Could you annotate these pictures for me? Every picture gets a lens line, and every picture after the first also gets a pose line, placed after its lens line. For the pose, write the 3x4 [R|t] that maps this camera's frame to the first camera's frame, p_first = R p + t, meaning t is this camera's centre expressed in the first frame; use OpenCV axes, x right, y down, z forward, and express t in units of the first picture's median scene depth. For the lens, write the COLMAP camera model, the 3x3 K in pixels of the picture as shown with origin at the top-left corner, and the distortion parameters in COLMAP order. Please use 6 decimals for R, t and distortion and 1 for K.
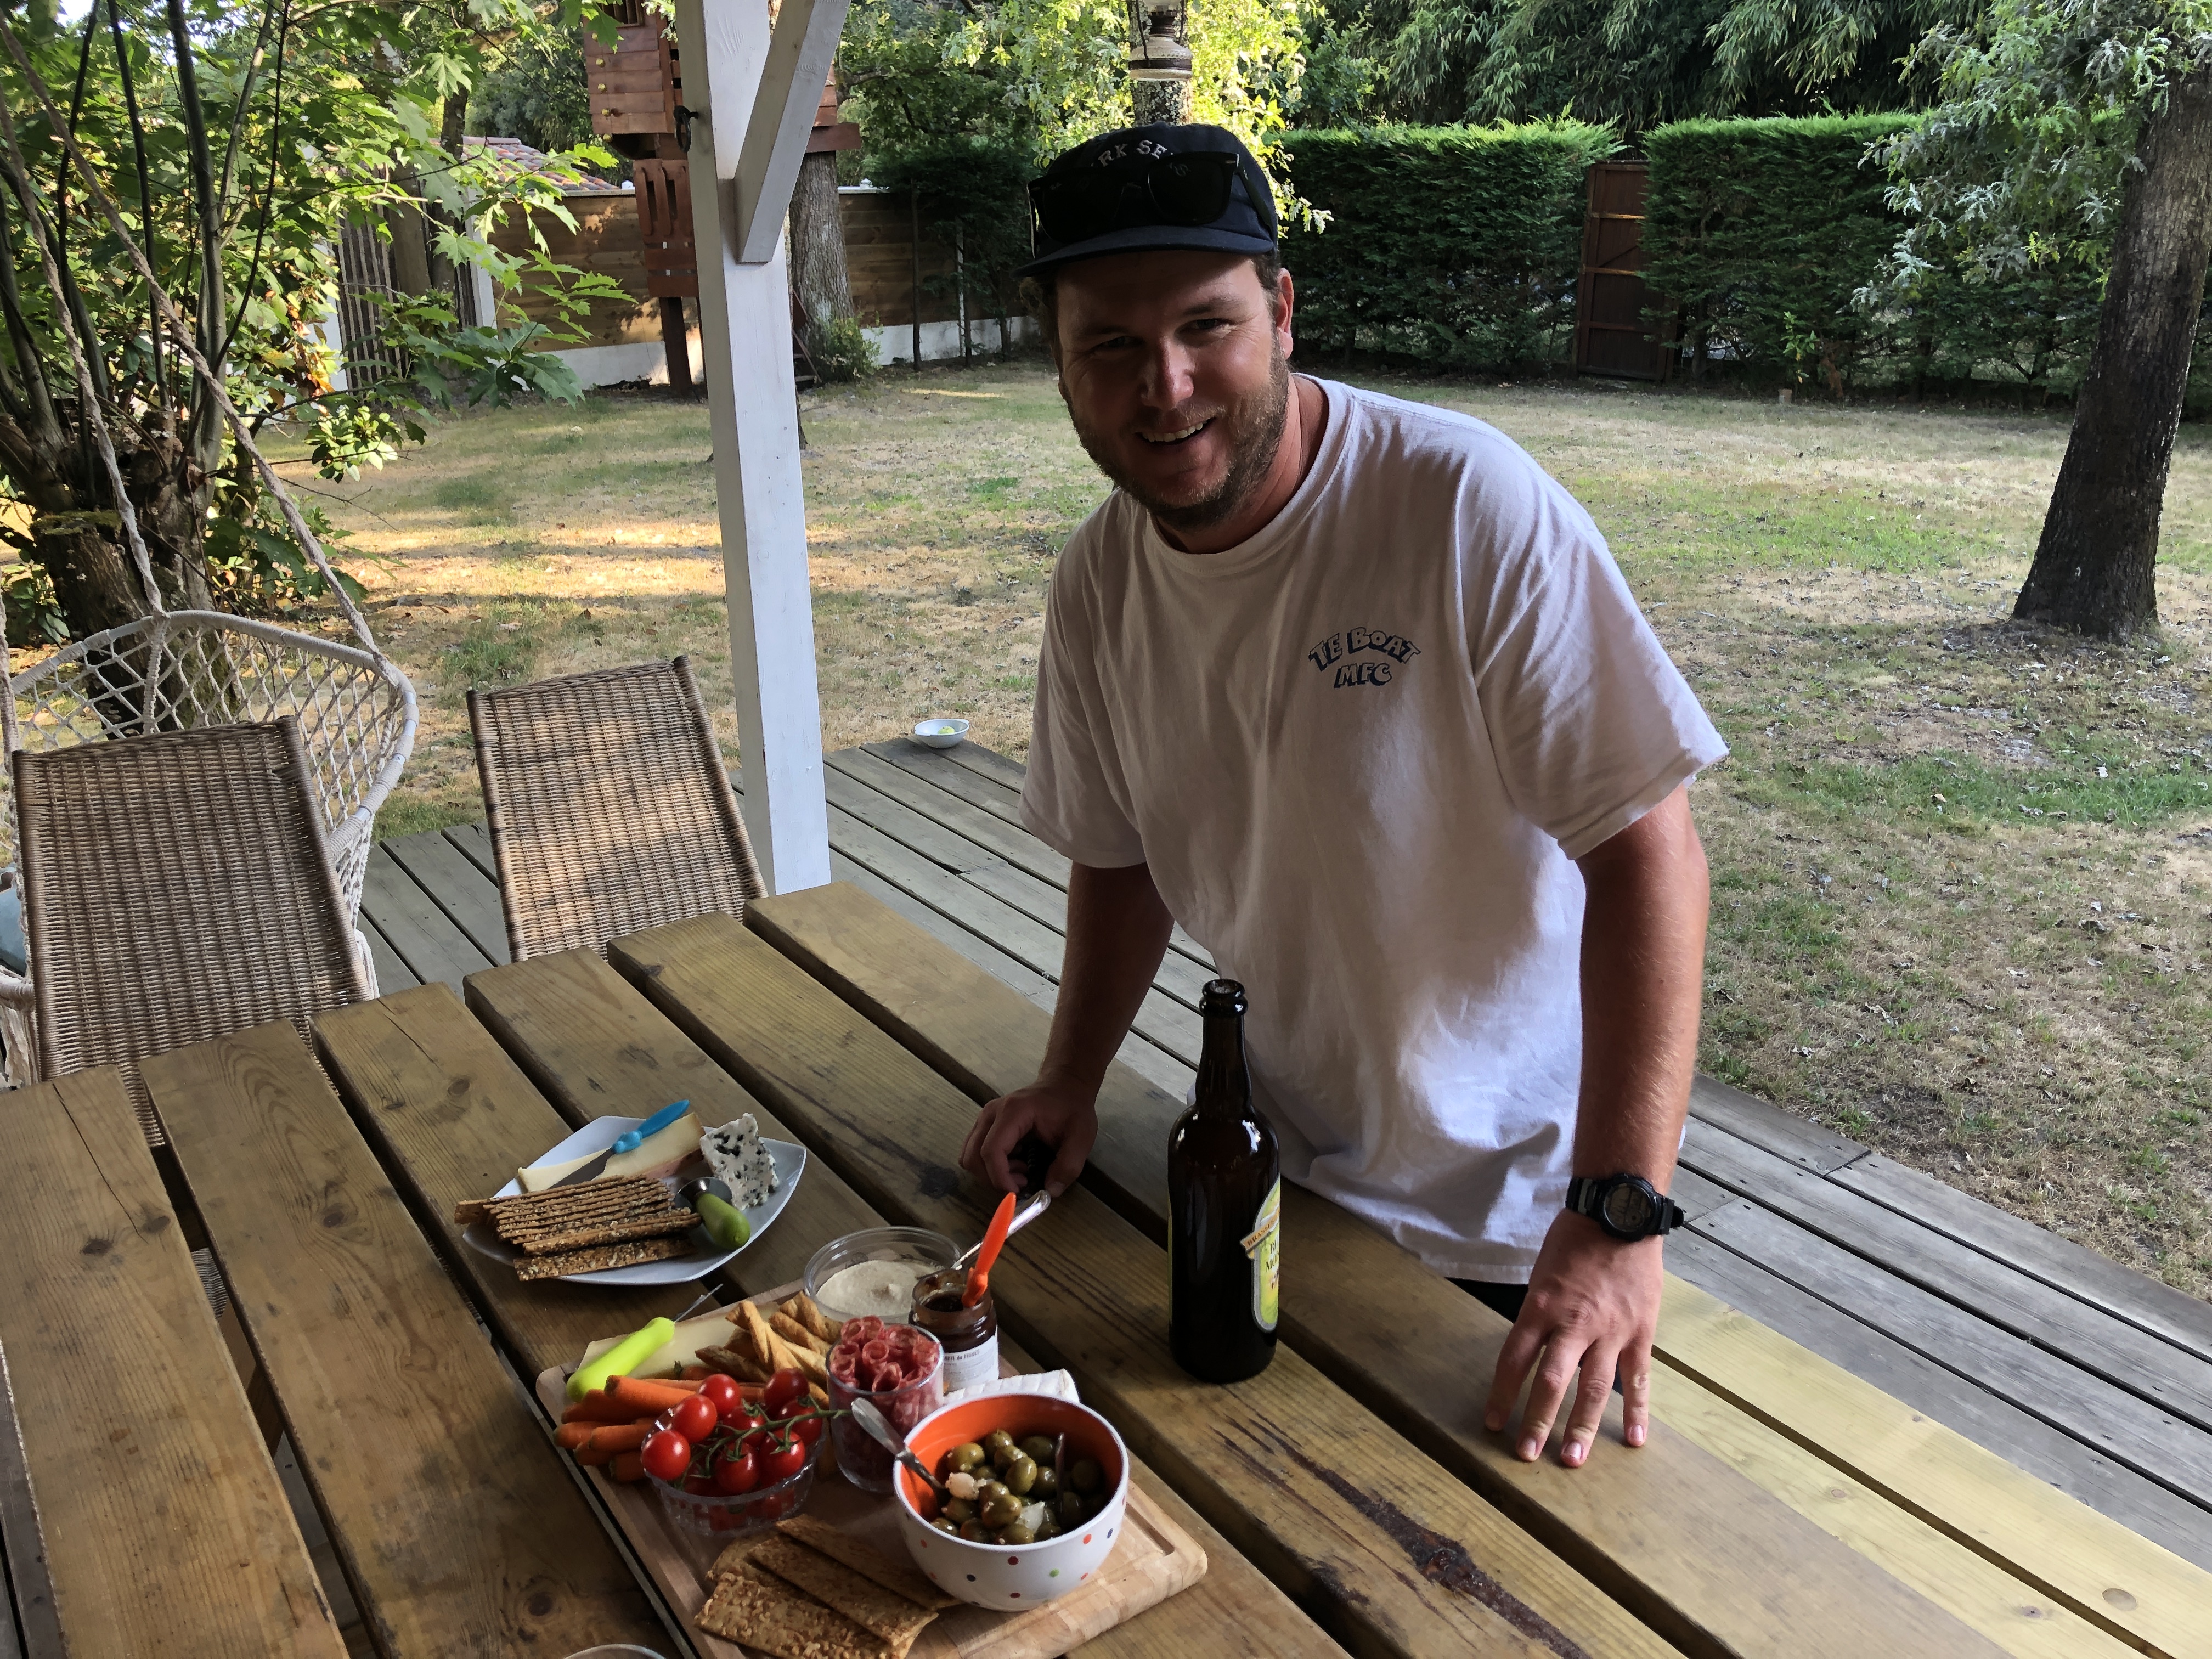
lens RADIAL K [[1831.2, 0, 1106.4], [0, 1831.2, 833.0], [0, 0, 1]] dist [-0.005310, -0.001785]
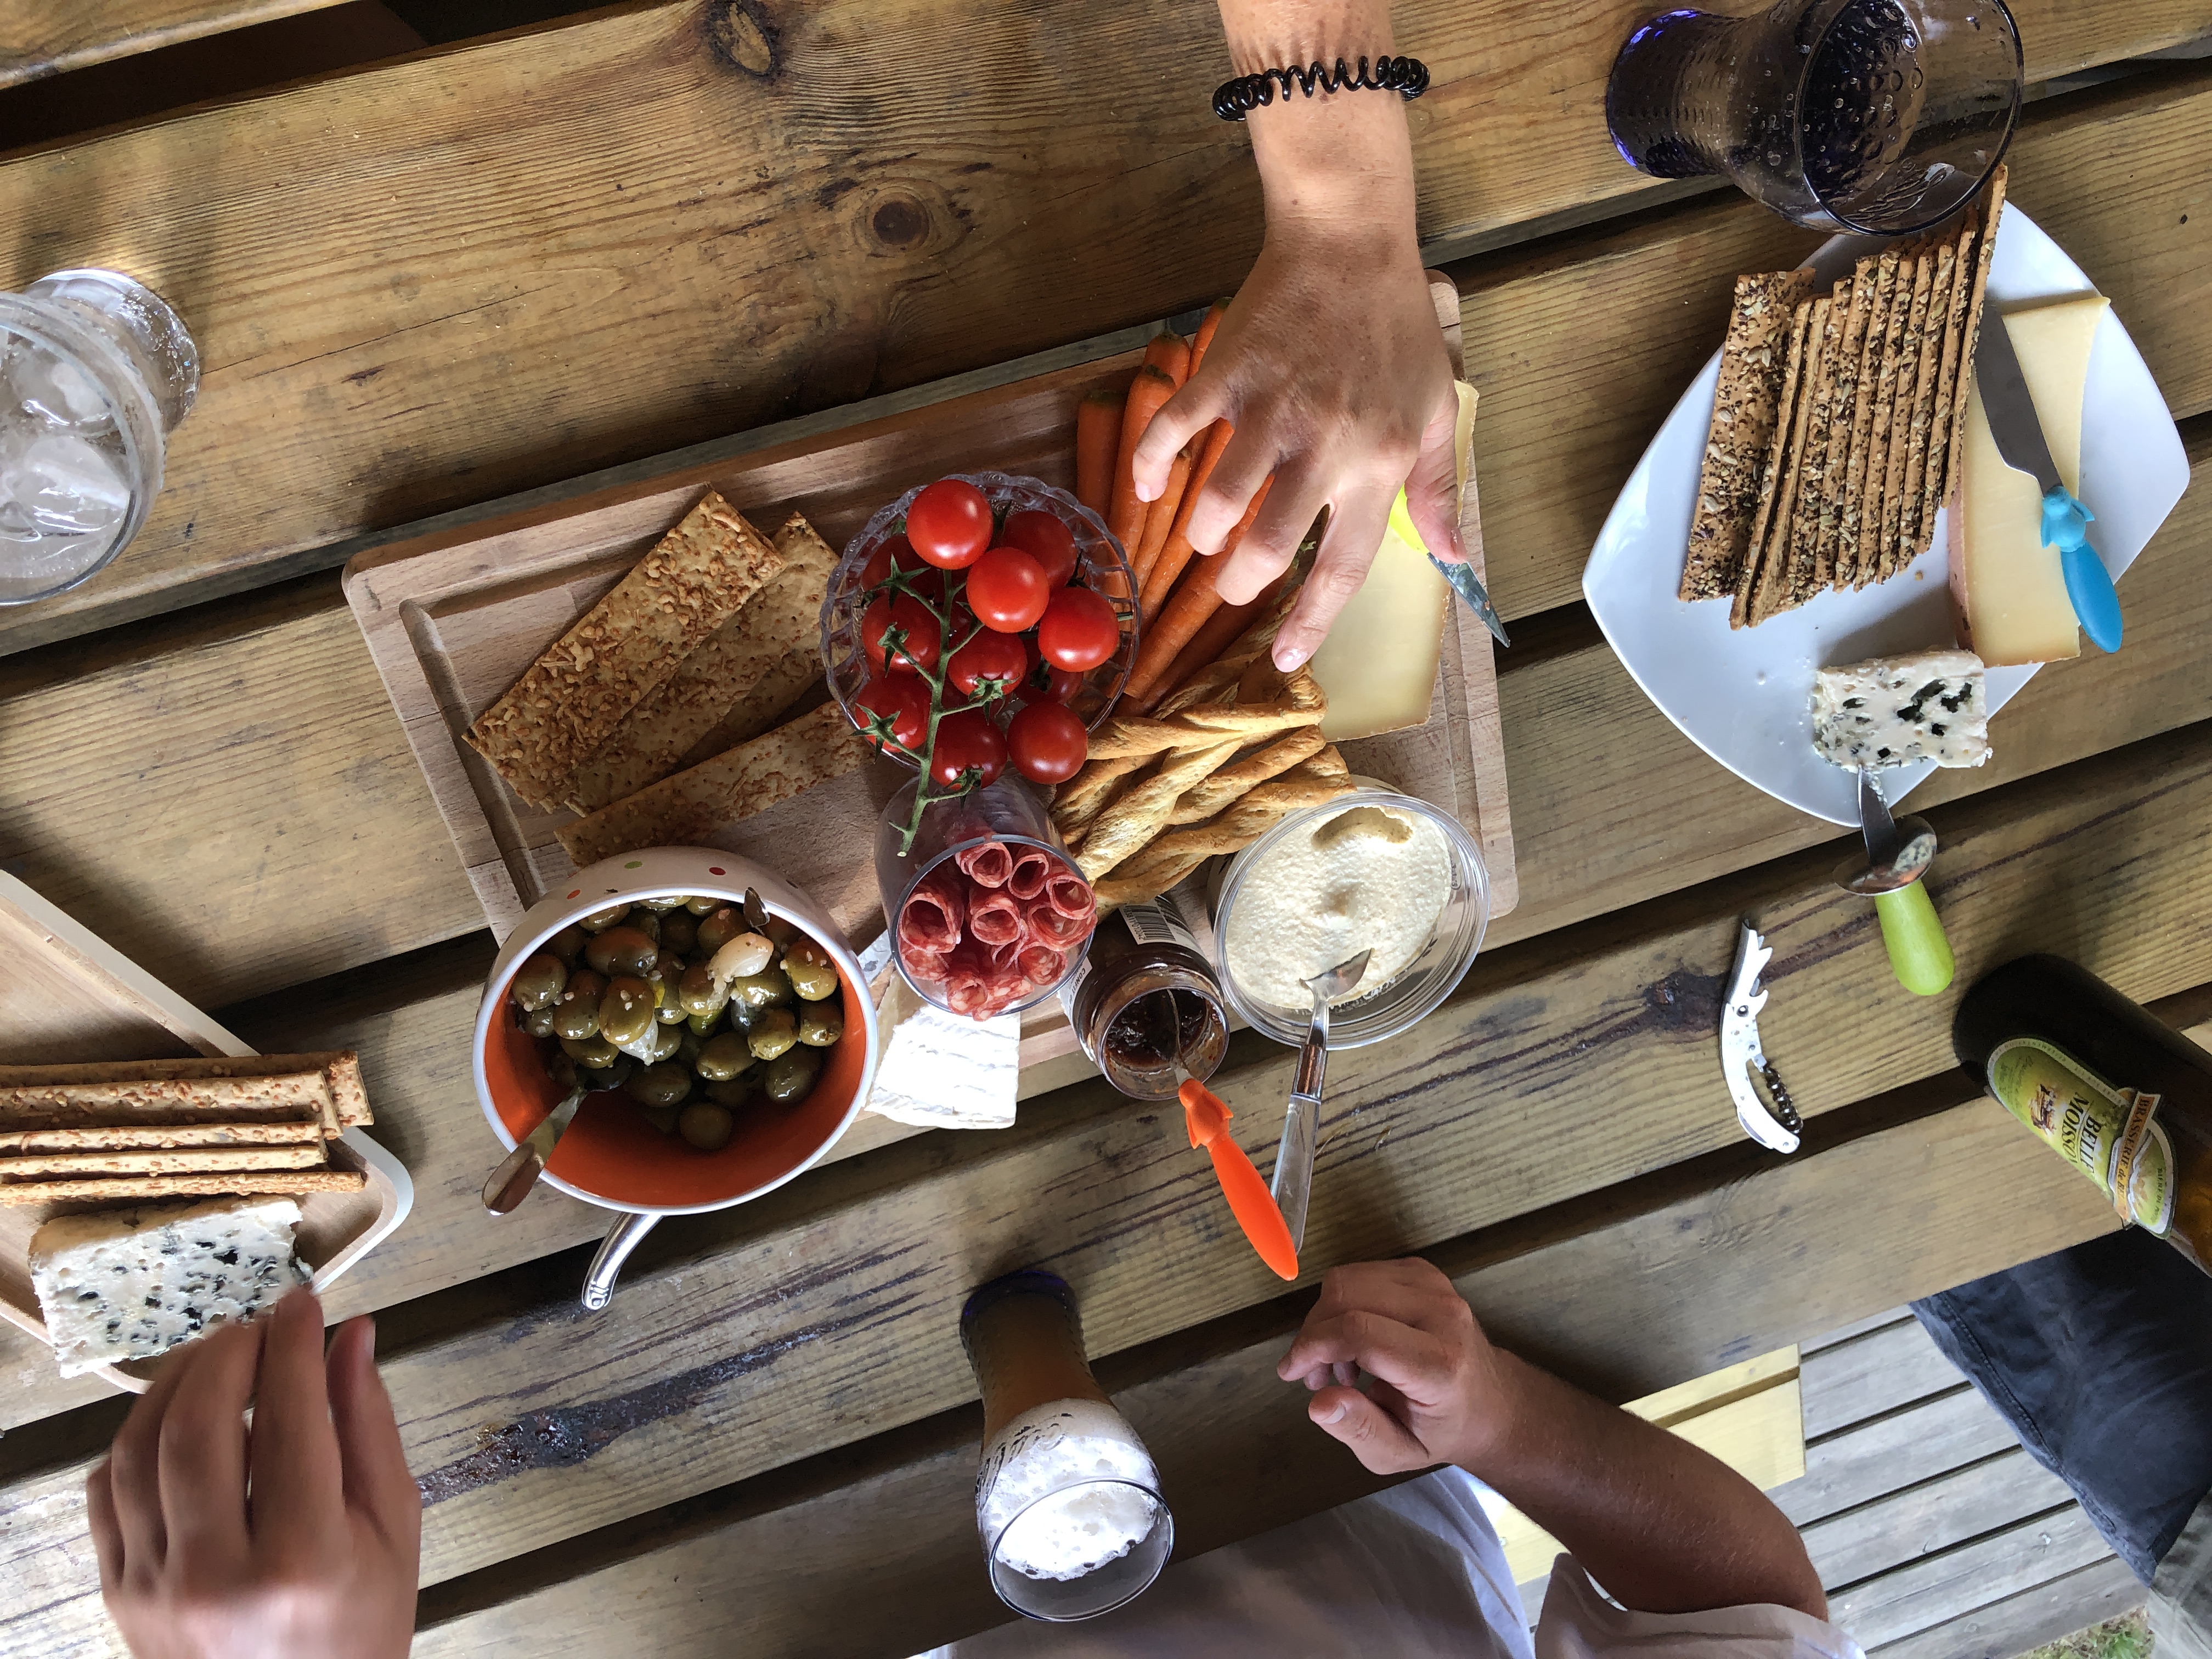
lens RADIAL K [[1831.2, 0, 1106.7], [0, 1831.2, 829.7], [0, 0, 1]] dist [-0.005310, -0.001785]
pose [[-0.384784, 0.863942, 0.324878, -0.311967], [-0.544312, -0.496654, 0.676062, -0.085478], [0.745430, 0.083303, 0.661359, 0.597155]]
